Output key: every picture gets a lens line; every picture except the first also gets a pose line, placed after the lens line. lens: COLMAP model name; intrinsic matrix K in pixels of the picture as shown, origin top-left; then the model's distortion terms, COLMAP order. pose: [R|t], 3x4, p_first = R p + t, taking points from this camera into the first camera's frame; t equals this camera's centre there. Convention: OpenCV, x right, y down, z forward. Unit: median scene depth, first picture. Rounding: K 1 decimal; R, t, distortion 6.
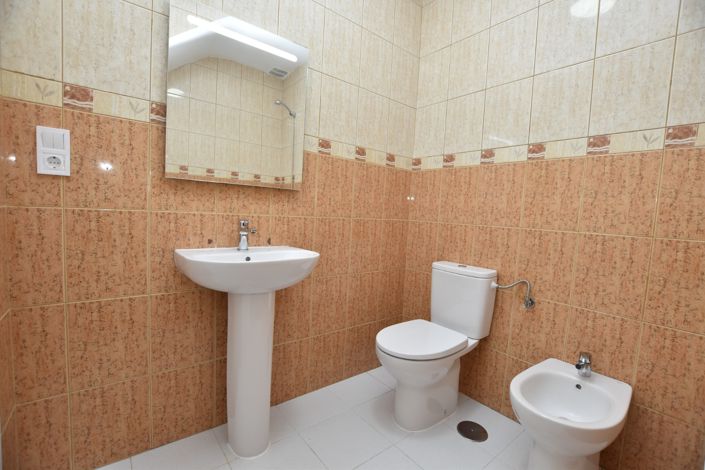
lens RADIAL K [[308.9, 0, 350.7], [0, 308.9, 234.4], [0, 0, 1]] dist [-0.029028, 0.000354]
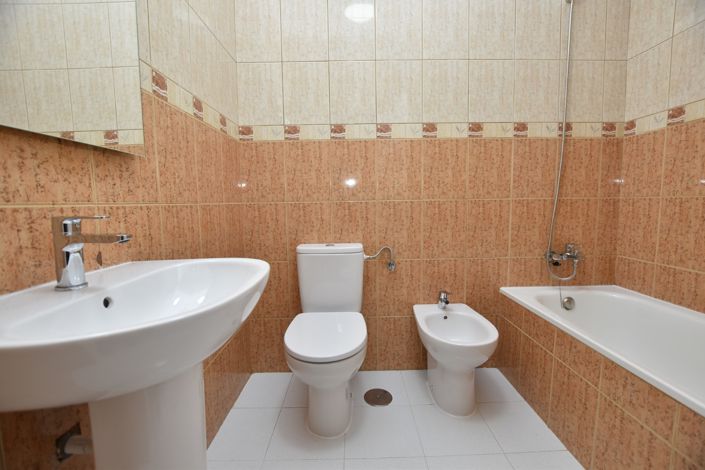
lens RADIAL K [[308.9, 0, 350.7], [0, 308.9, 234.4], [0, 0, 1]] dist [-0.029028, 0.000354]
pose [[0.620493, -0.141062, 0.771421, -0.376231], [0.097044, 0.989940, 0.102963, -0.025677], [-0.778184, 0.010974, 0.627940, 0.374922]]
